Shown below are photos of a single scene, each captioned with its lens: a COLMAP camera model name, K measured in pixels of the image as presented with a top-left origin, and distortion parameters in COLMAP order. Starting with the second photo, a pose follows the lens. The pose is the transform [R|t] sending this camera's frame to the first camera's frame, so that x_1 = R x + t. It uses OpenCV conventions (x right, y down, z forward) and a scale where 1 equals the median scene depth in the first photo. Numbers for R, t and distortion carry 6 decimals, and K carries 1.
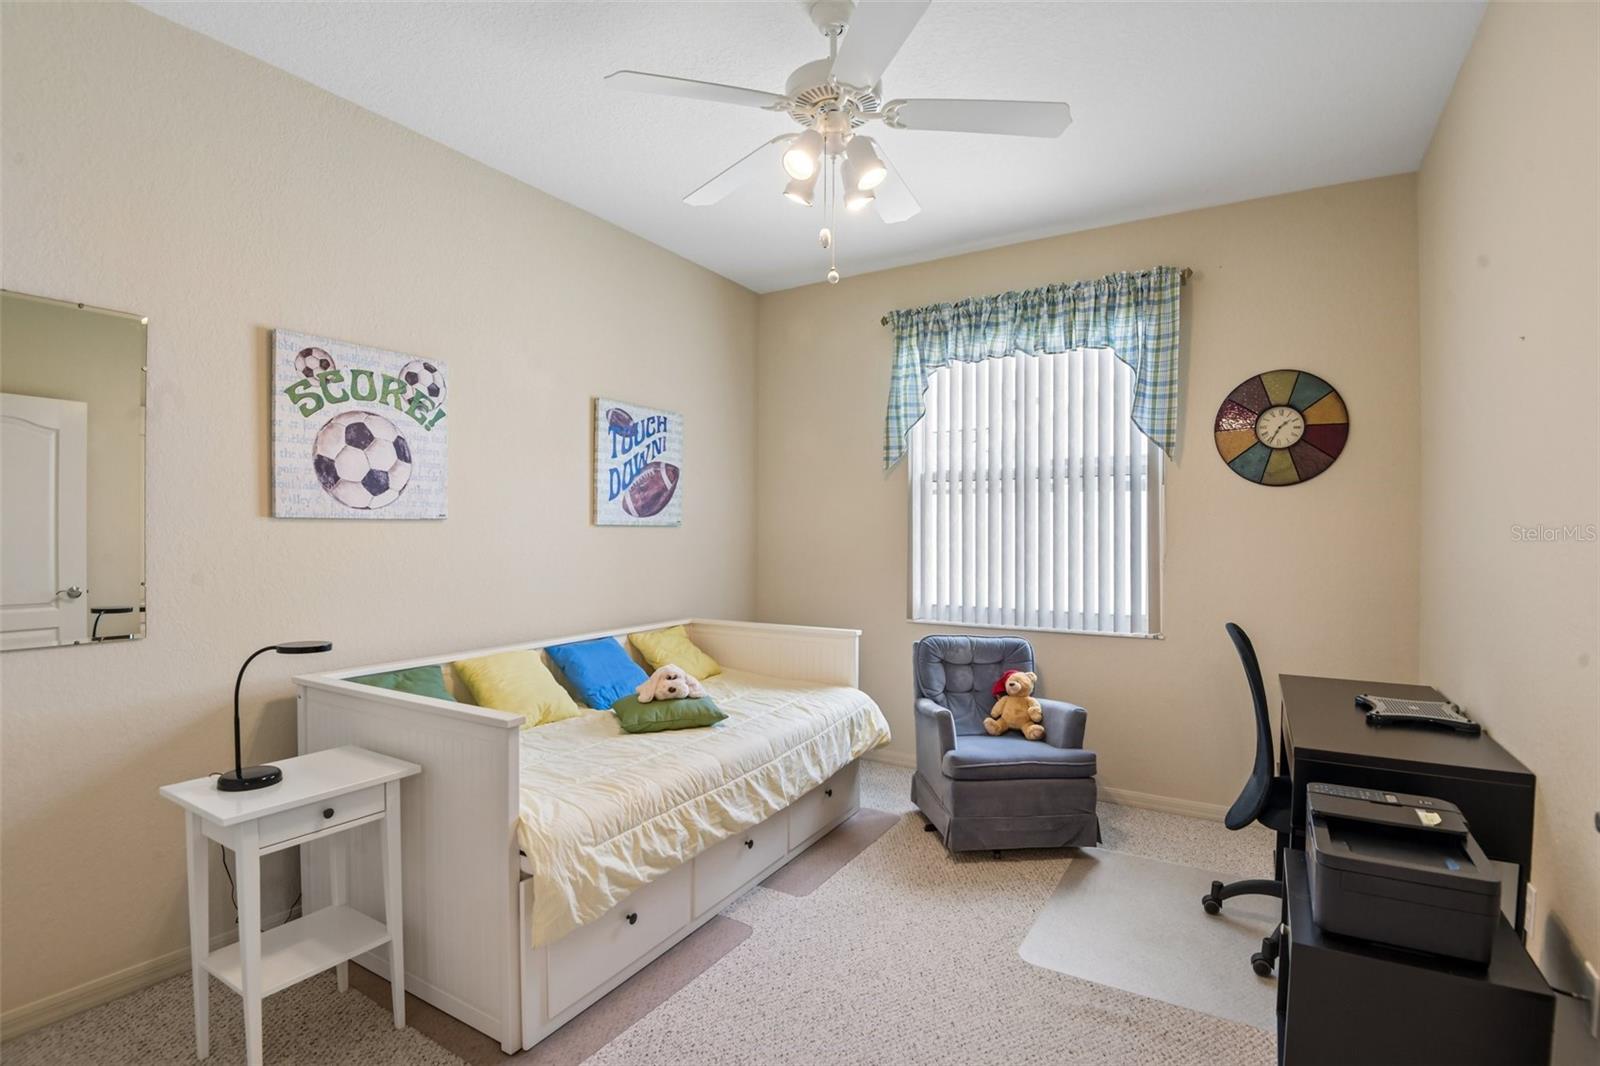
lens RADIAL K [[742.2, 0, 807.9], [0, 742.2, 535.6], [0, 0, 1]] dist [0.034525, -0.024481]
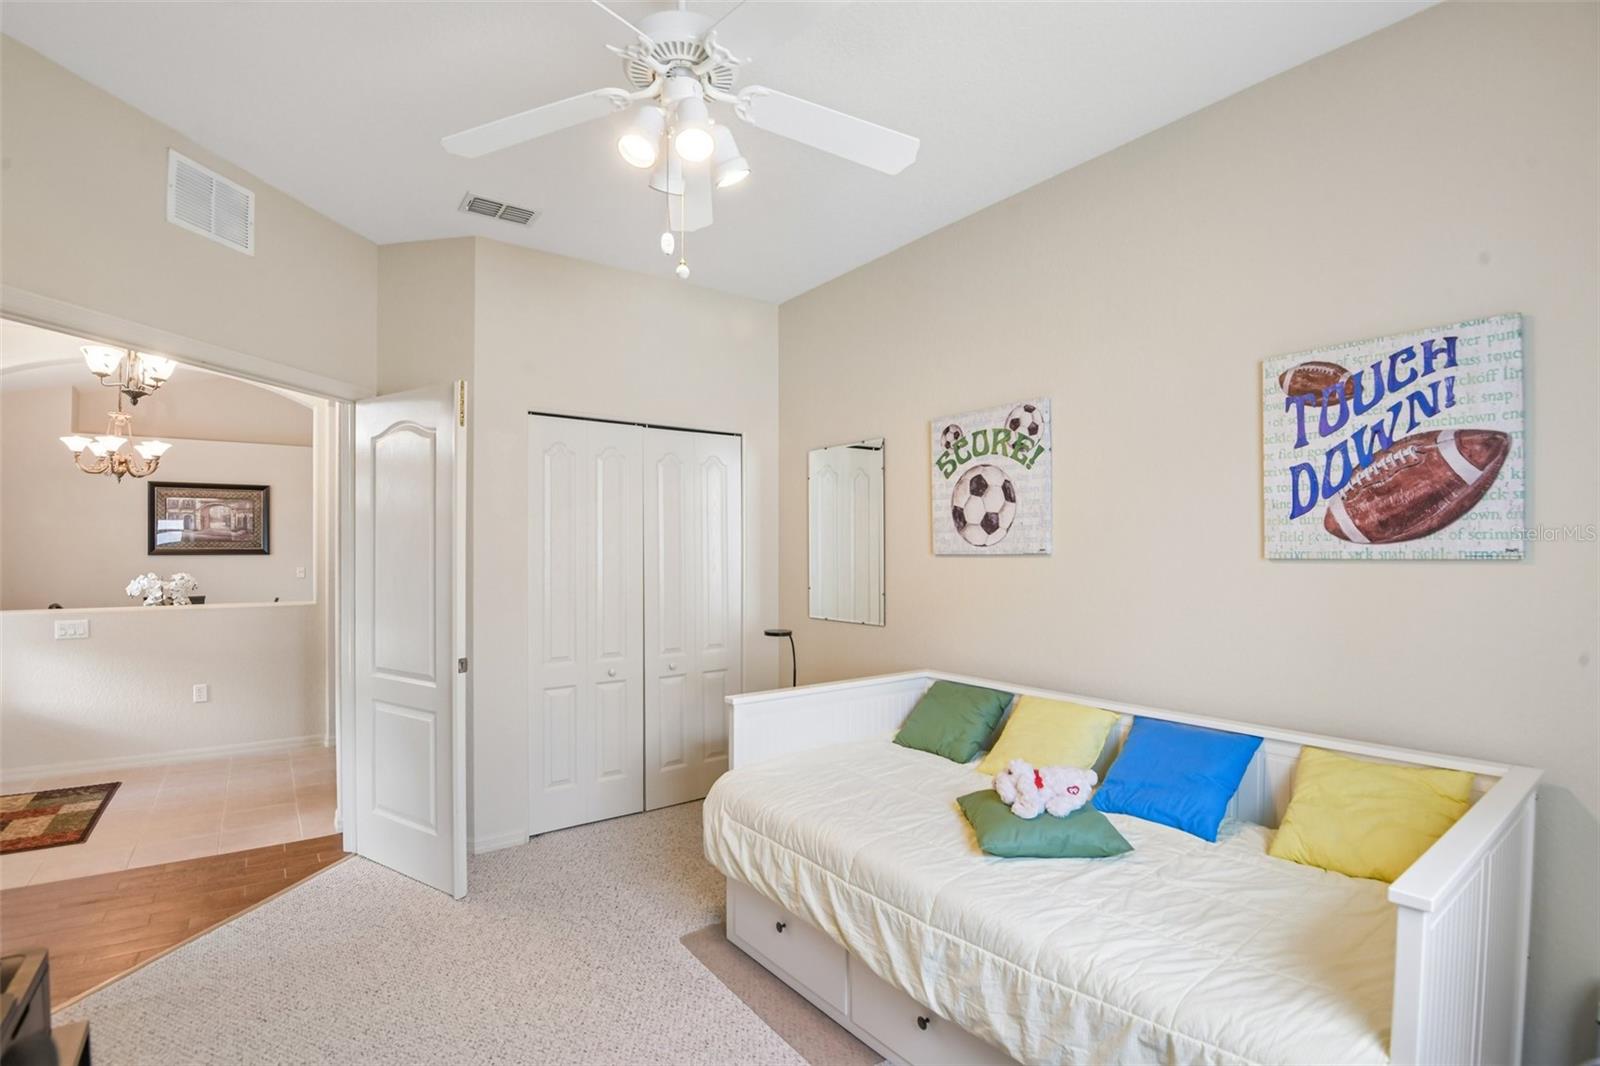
lens RADIAL K [[756.8, 0, 789.5], [0, 756.8, 542.9], [0, 0, 1]] dist [0.001172, -0.019868]
pose [[-0.384317, -0.009865, -0.923148, 0.599984], [-0.000355, 0.999944, -0.010538, -0.026421], [0.923201, -0.003723, -0.384299, 1.109062]]
